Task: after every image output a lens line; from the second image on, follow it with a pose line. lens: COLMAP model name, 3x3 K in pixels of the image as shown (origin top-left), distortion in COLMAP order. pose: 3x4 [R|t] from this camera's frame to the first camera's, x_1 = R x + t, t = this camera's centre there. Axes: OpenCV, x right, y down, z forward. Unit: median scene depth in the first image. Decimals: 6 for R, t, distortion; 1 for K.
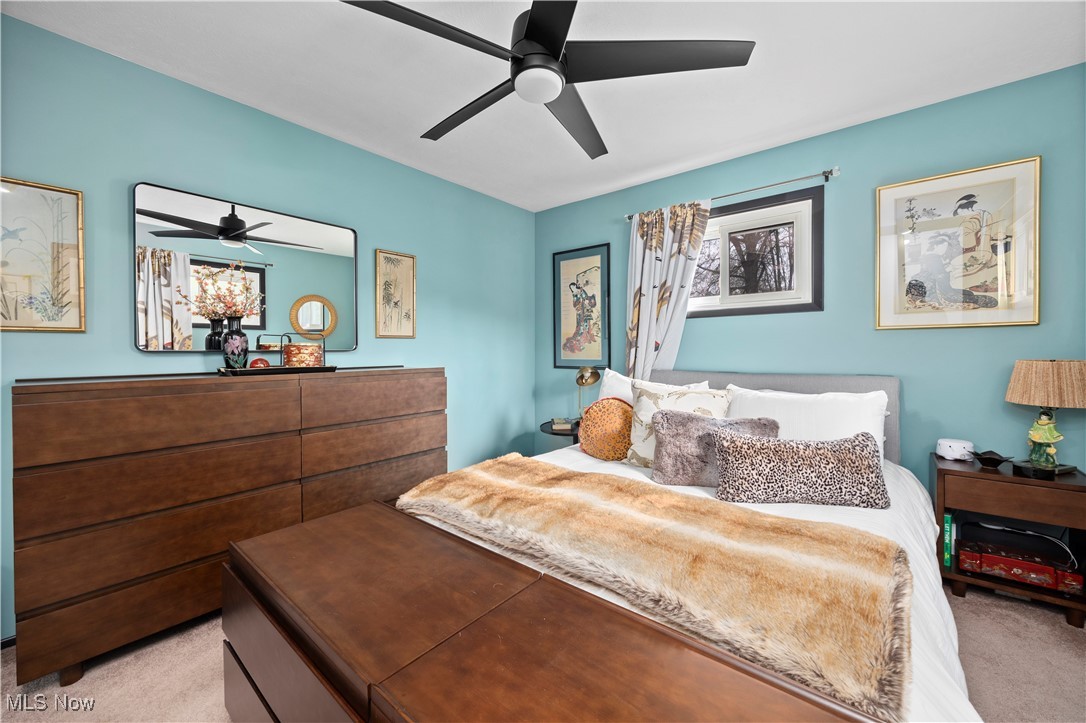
lens RADIAL K [[423.2, 0, 541.1], [0, 423.2, 352.8], [0, 0, 1]] dist [-0.001404, -0.000088]
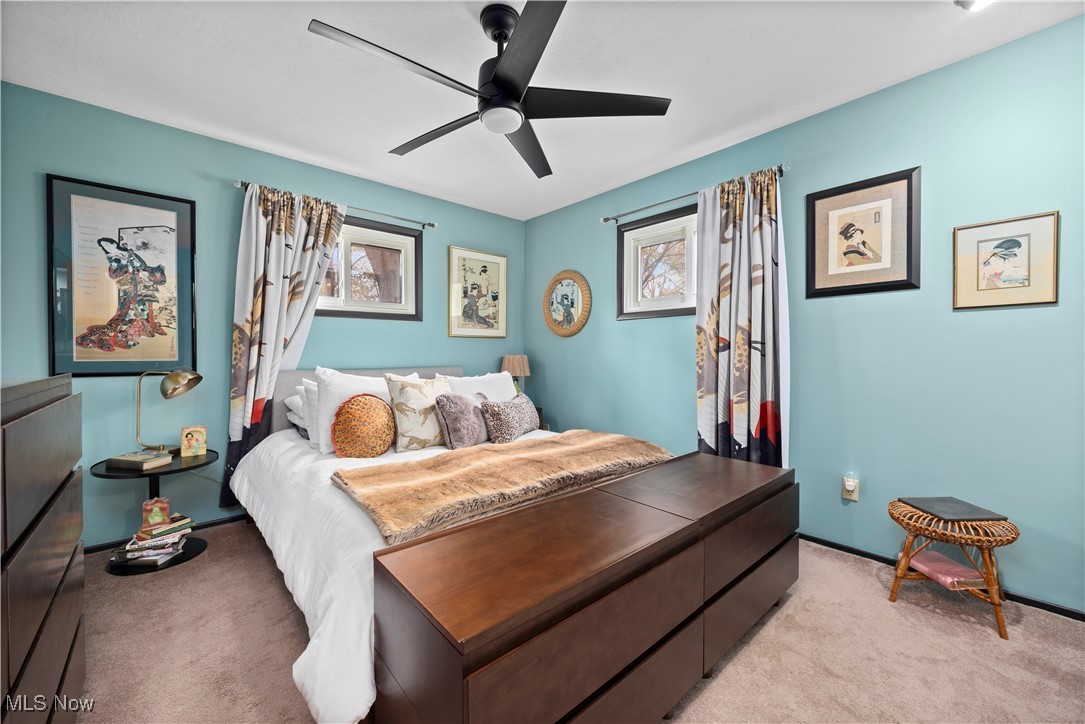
lens RADIAL K [[425.9, 0, 541.2], [0, 425.9, 359.4], [0, 0, 1]] dist [-0.000626, -0.000025]
pose [[0.144933, -0.004742, 0.989430, -0.561189], [0.011174, 0.999933, 0.003155, 0.022188], [-0.989378, 0.010599, 0.144977, 0.348157]]
